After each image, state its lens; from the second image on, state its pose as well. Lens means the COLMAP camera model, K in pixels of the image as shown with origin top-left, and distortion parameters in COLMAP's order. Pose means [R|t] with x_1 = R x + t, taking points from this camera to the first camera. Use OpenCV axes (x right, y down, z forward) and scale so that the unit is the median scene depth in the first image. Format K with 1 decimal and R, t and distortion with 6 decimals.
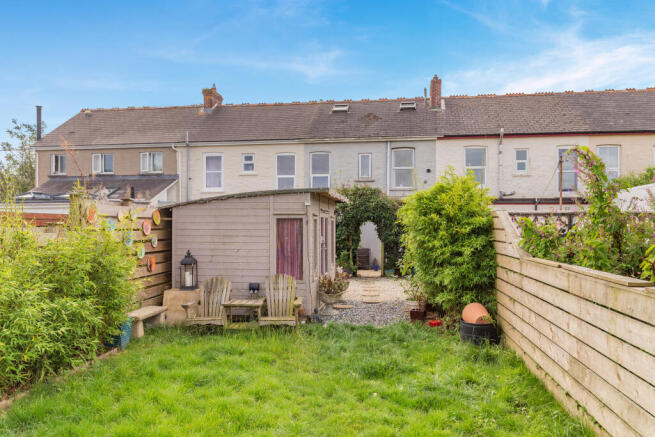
lens RADIAL K [[511.9, 0, 327.5], [0, 511.9, 220.0], [0, 0, 1]] dist [-0.001769, -0.000746]
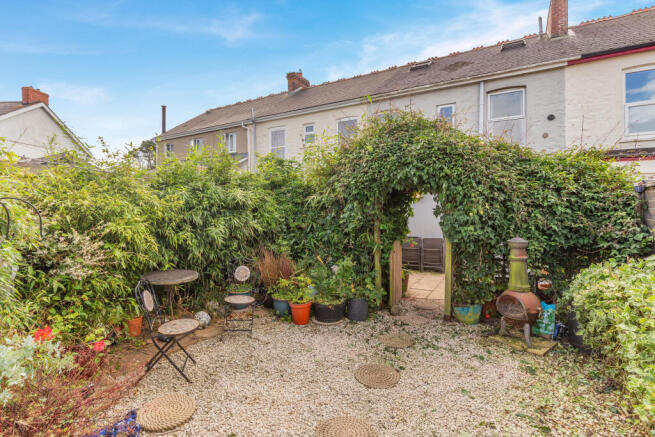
lens RADIAL K [[325.9, 0, 314.8], [0, 325.9, 202.1], [0, 0, 1]] dist [0.002512, 0.000794]
pose [[0.926265, -0.002546, -0.376864, 0.071183], [0.002681, 0.999996, -0.000166, 0.008630], [0.376863, -0.000856, 0.926269, 0.470977]]
